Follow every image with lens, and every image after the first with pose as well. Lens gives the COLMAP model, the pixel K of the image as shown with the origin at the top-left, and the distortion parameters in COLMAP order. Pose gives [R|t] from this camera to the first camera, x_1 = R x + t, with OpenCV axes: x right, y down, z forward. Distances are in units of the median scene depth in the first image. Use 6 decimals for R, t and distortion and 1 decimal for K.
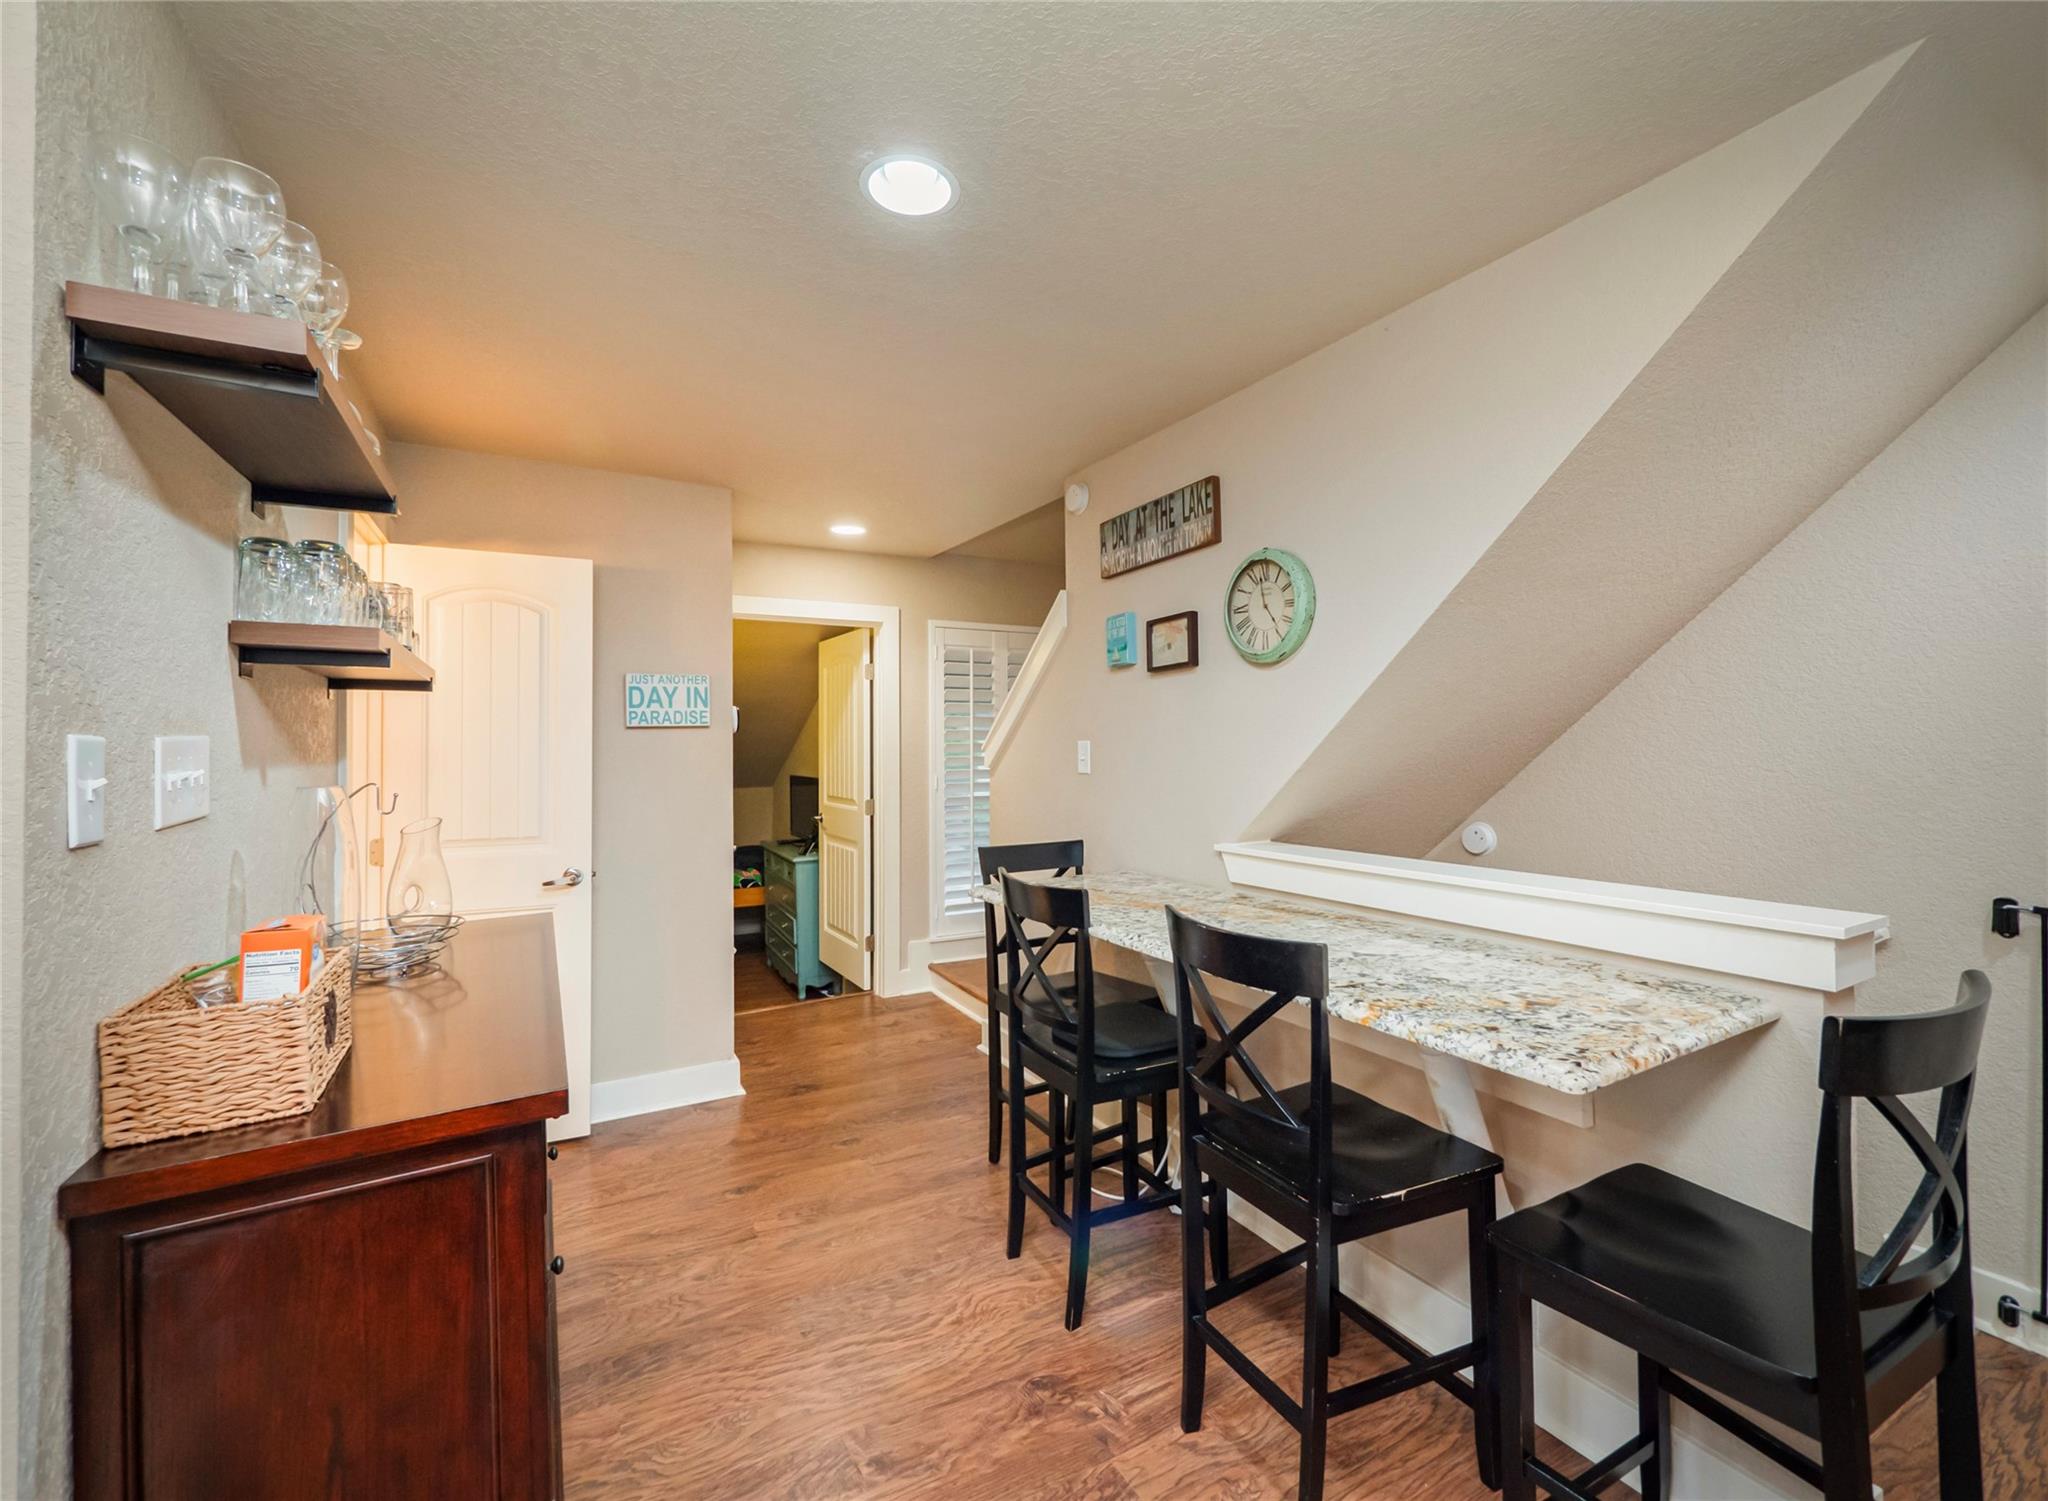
lens RADIAL K [[861.2, 0, 1017.2], [0, 861.2, 733.3], [0, 0, 1]] dist [-0.006773, 0.000284]
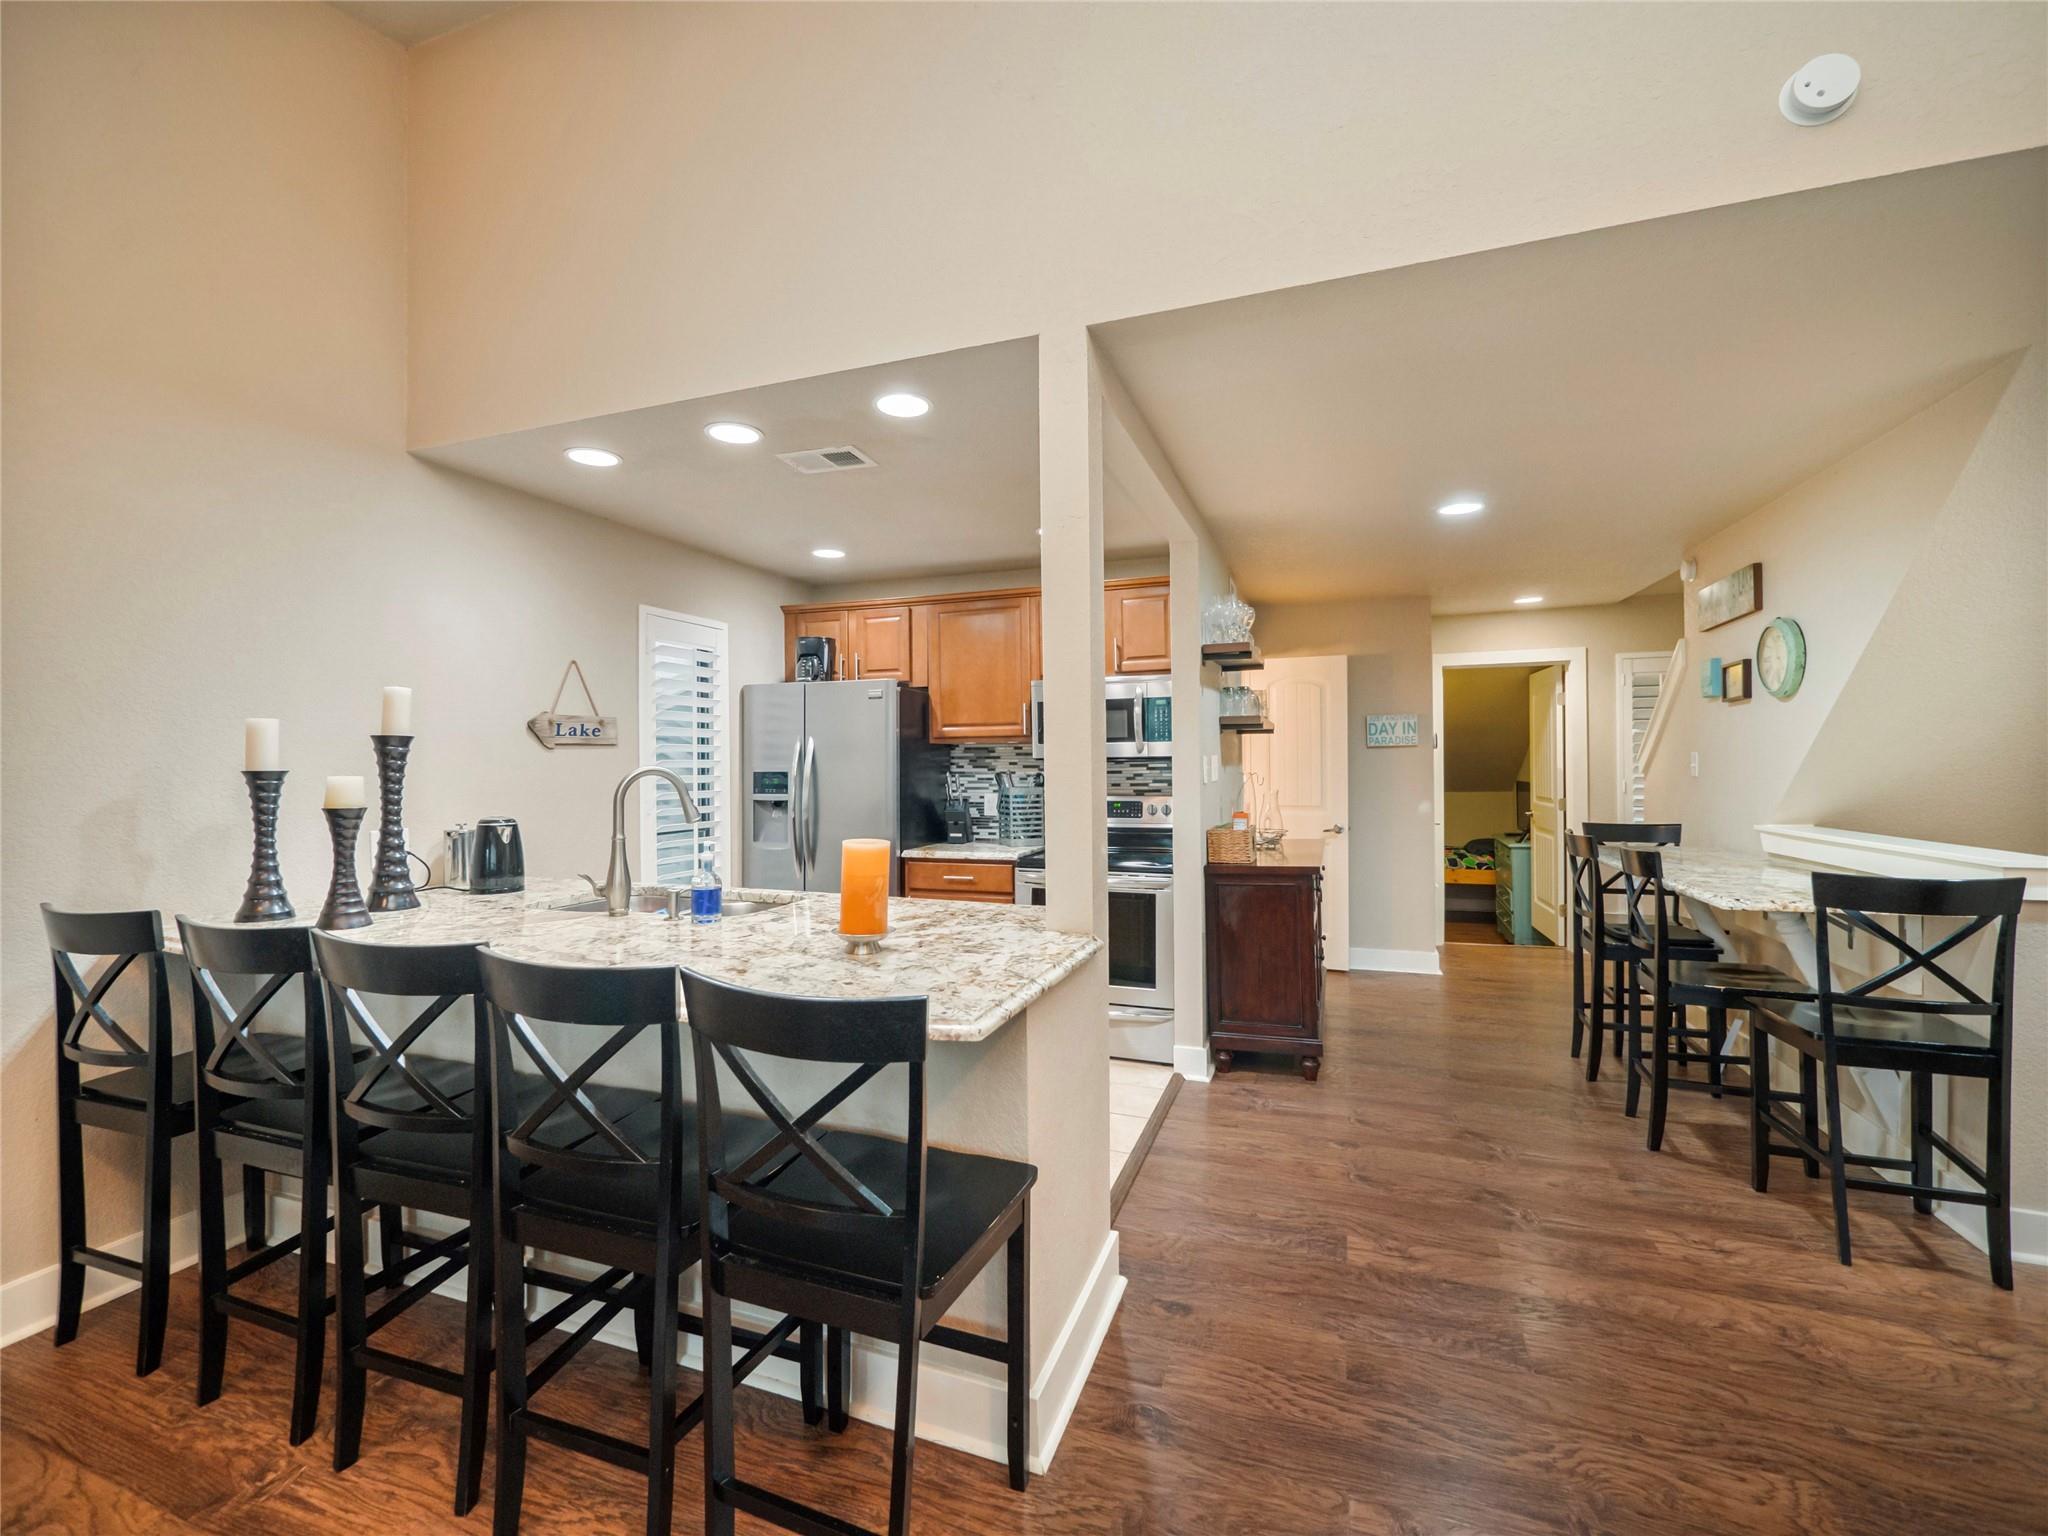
lens RADIAL K [[861.2, 0, 1020.9], [0, 861.2, 760.2], [0, 0, 1]] dist [-0.006773, 0.000284]
pose [[0.652076, -0.000897, -0.758153, 0.422811], [0.014298, 0.999836, 0.011115, -0.009123], [0.758019, -0.018088, 0.651982, -0.691077]]
